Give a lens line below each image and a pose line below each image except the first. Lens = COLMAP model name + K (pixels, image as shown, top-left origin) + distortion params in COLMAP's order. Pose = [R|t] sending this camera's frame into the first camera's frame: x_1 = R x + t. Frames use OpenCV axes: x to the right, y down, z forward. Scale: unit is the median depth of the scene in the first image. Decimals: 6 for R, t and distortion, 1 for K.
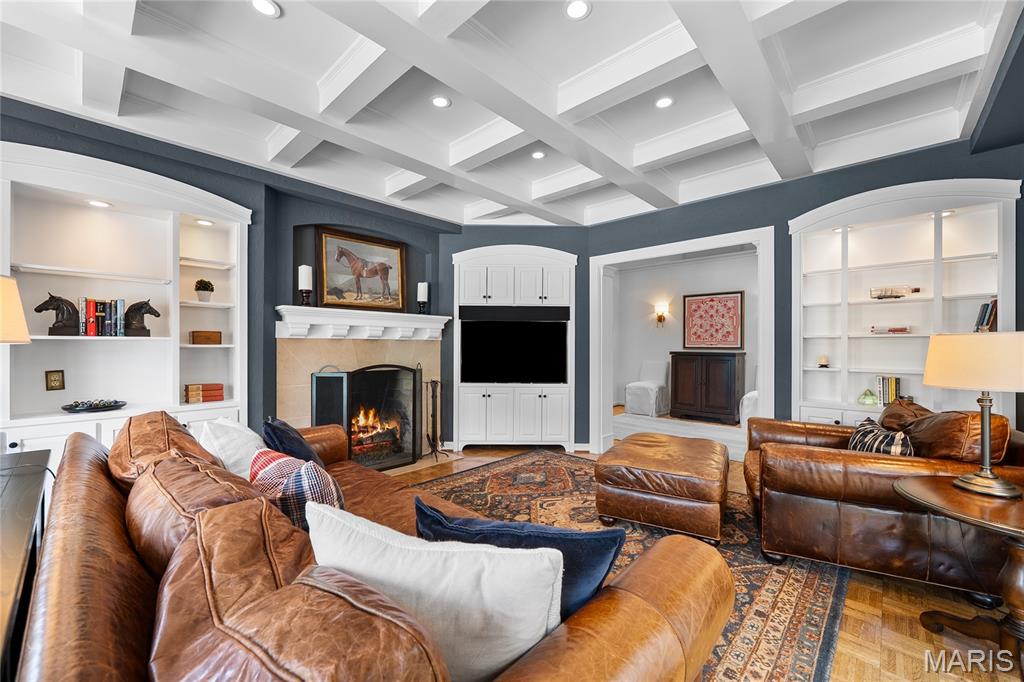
lens RADIAL K [[403.2, 0, 506.5], [0, 403.2, 343.1], [0, 0, 1]] dist [-0.000634, 0.000153]
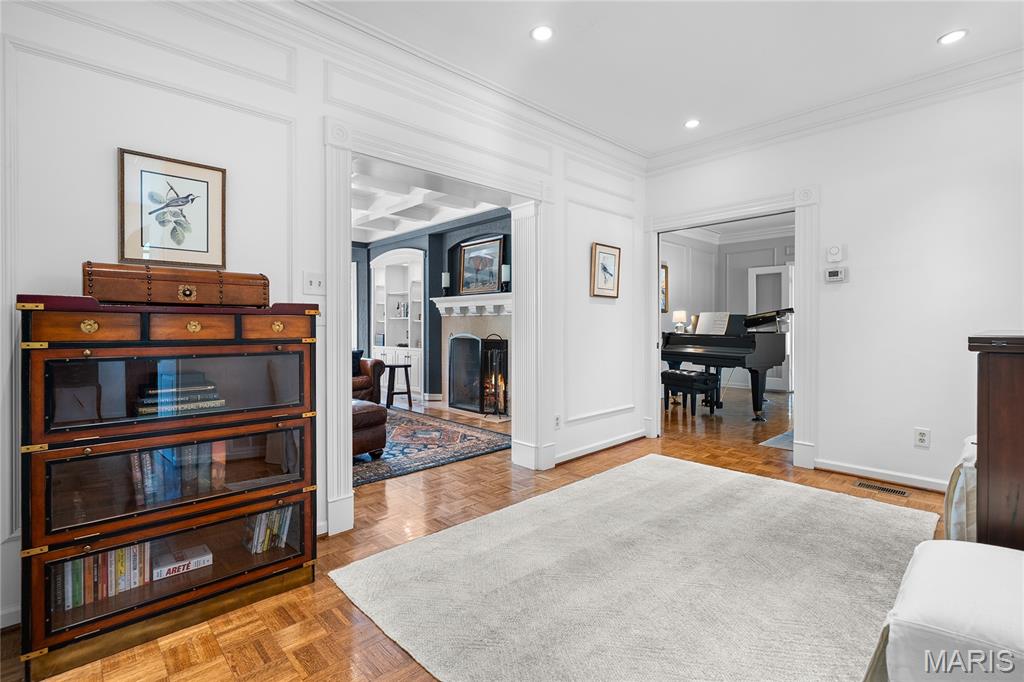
lens RADIAL K [[474.6, 0, 514.7], [0, 474.6, 334.2], [0, 0, 1]] dist [-0.002453, -0.000114]
pose [[-0.043007, 0.019712, -0.998880, 1.448072], [0.004815, 0.999798, 0.019523, 0.026188], [0.999063, -0.003970, -0.043093, 1.365460]]
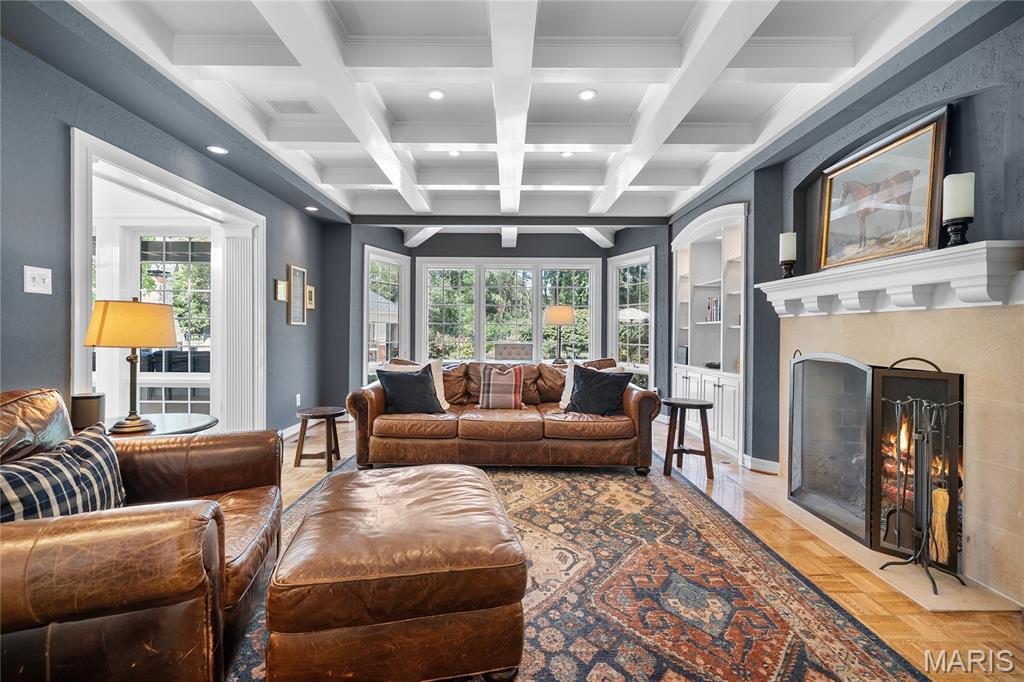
lens RADIAL K [[443.2, 0, 505.7], [0, 443.2, 338.2], [0, 0, 1]] dist [-0.007155, 0.000683]
pose [[-0.732732, 0.011642, -0.680418, 0.590101], [0.006625, 0.999928, 0.009975, 0.021480], [0.680486, 0.002801, -0.732756, 1.280866]]
